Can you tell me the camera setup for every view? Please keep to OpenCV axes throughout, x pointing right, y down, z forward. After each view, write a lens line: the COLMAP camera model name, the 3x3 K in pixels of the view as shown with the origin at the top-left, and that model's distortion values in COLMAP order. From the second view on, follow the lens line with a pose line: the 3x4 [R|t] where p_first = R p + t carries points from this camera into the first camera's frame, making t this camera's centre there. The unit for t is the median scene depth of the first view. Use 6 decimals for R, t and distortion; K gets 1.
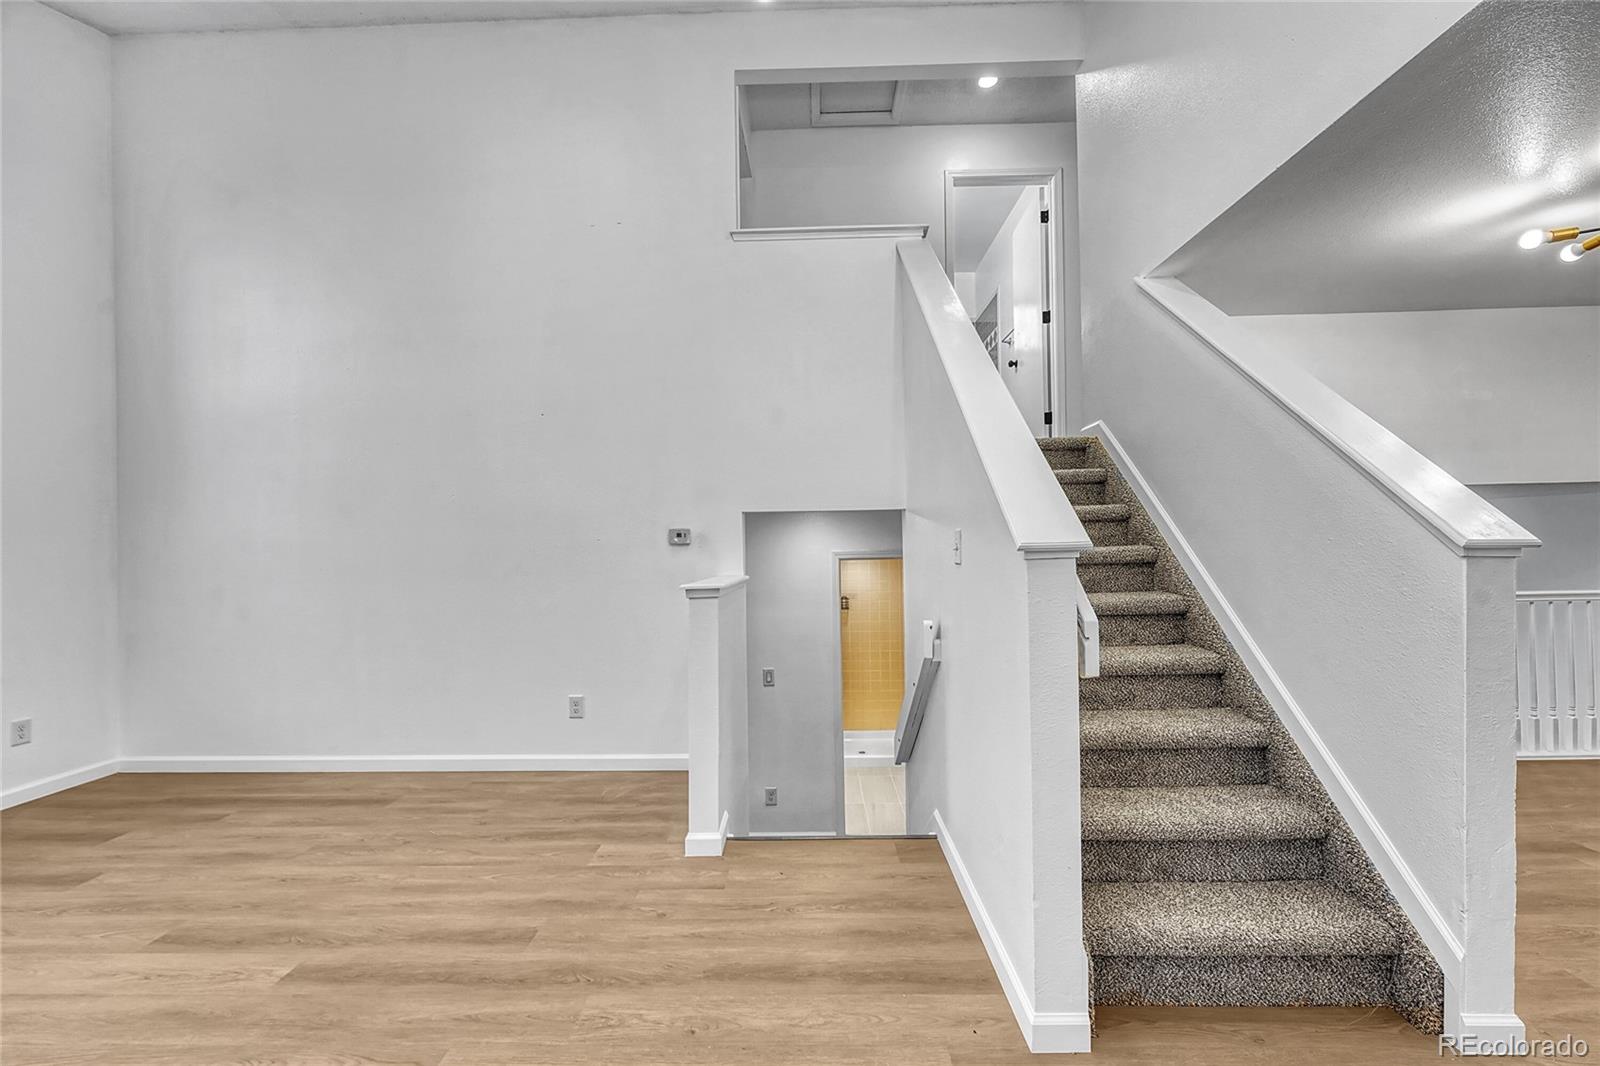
lens RADIAL K [[636.1, 0, 797.9], [0, 636.1, 539.1], [0, 0, 1]] dist [-0.000888, -0.000332]
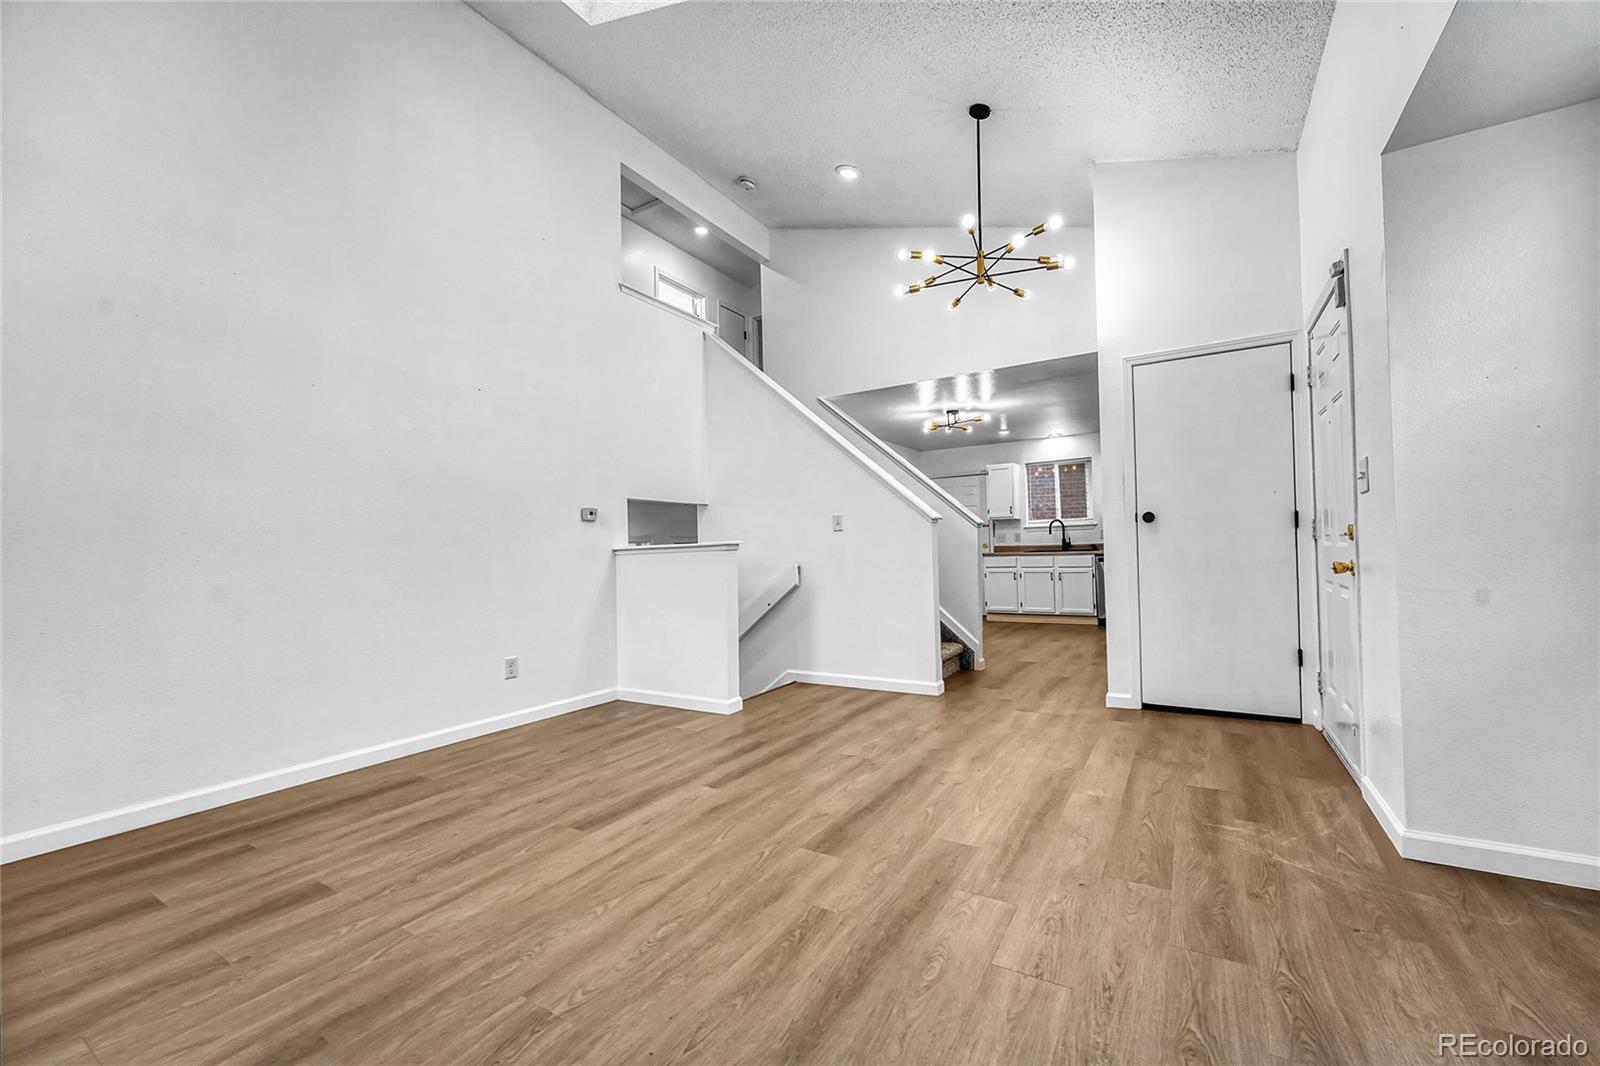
lens RADIAL K [[636.1, 0, 797.9], [0, 636.1, 539.1], [0, 0, 1]] dist [-0.000888, -0.000332]
pose [[0.509517, 0.020684, 0.860212, -1.440676], [0.005909, 0.999603, -0.027536, 0.110890], [-0.860441, 0.019113, 0.509192, 0.048662]]
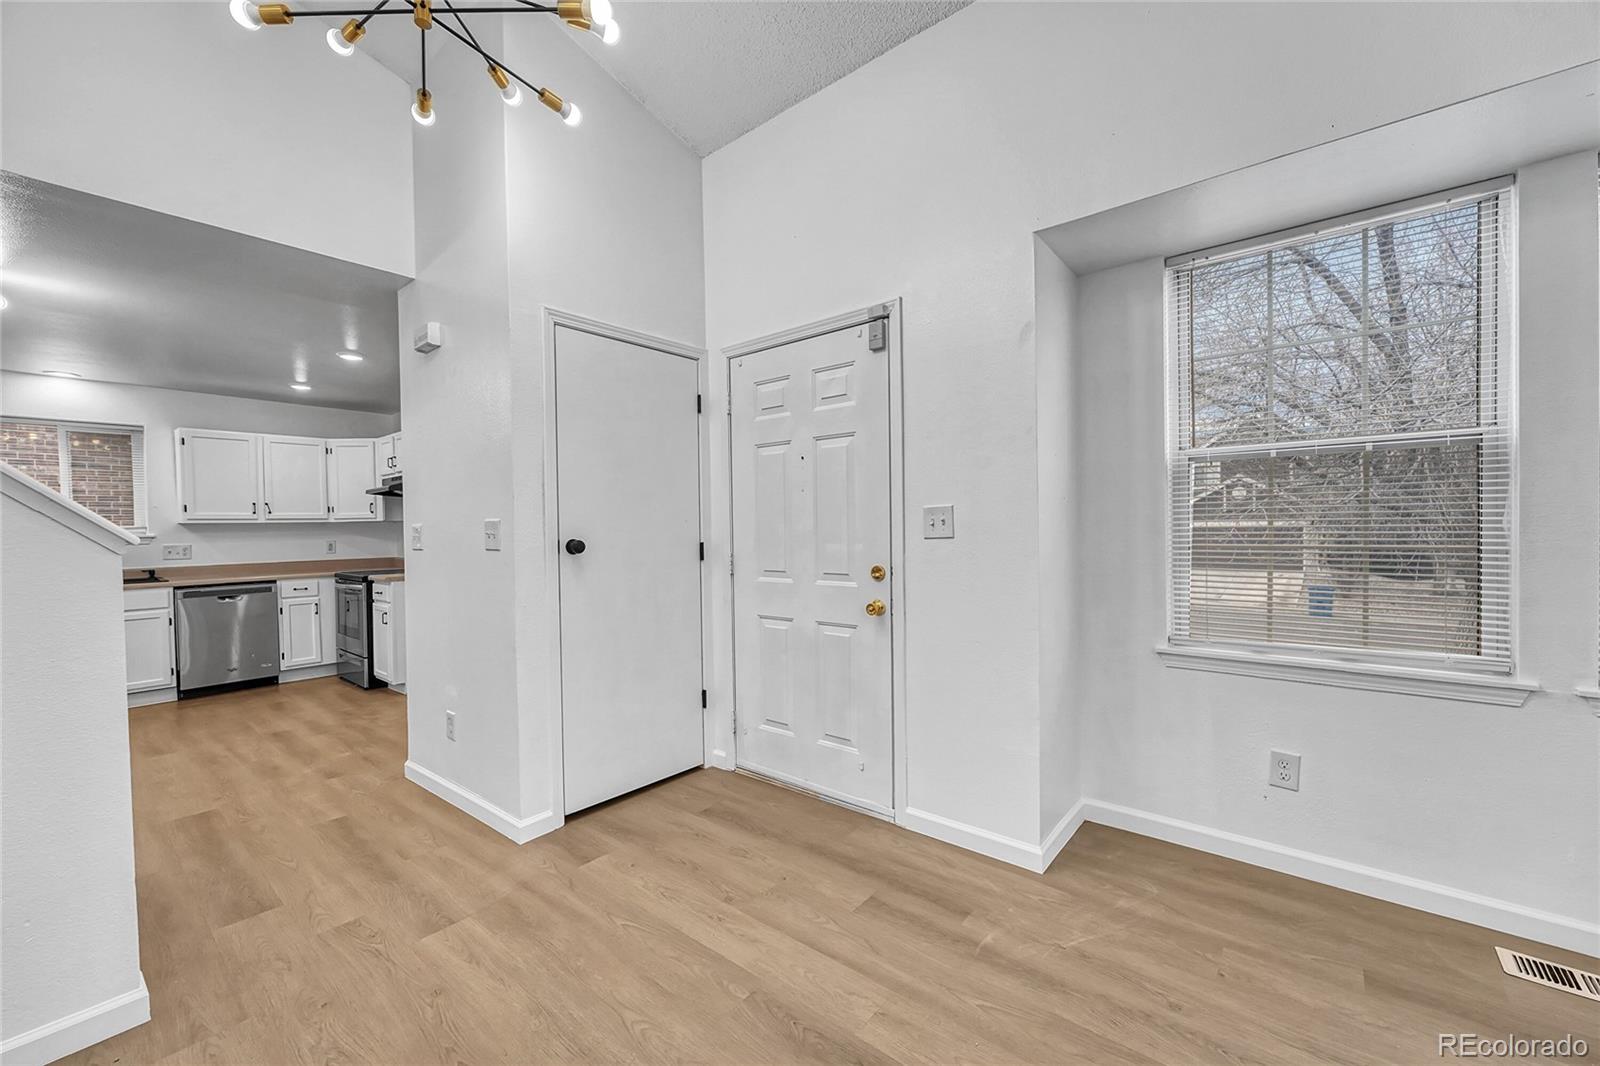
lens RADIAL K [[636.1, 0, 797.9], [0, 636.1, 539.1], [0, 0, 1]] dist [-0.000888, -0.000332]
pose [[-0.779788, 0.024040, 0.625582, -0.691260], [0.025221, 0.999658, -0.006977, 0.027000], [-0.625535, 0.010337, -0.780127, 0.682149]]
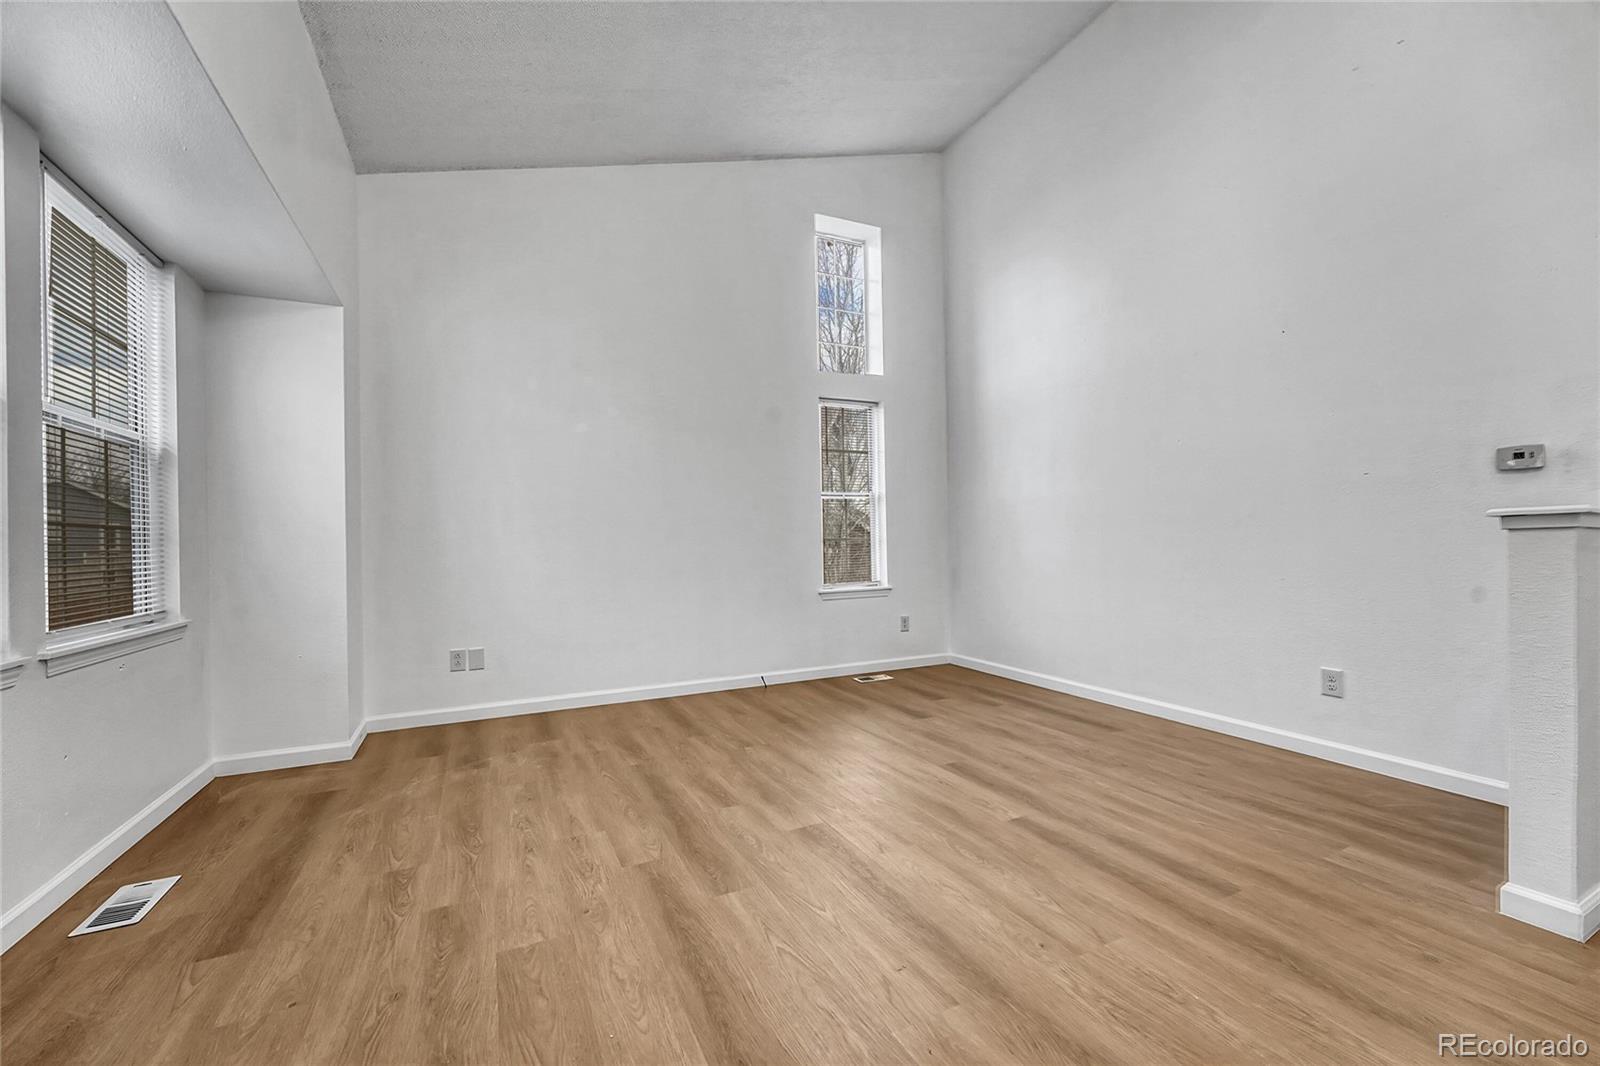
lens RADIAL K [[636.1, 0, 797.9], [0, 636.1, 539.1], [0, 0, 1]] dist [-0.000888, -0.000332]
pose [[0.463230, 0.006091, -0.886217, 0.071571], [0.015564, 0.999766, 0.015007, 0.082014], [0.886101, -0.020745, 0.463027, 0.041082]]
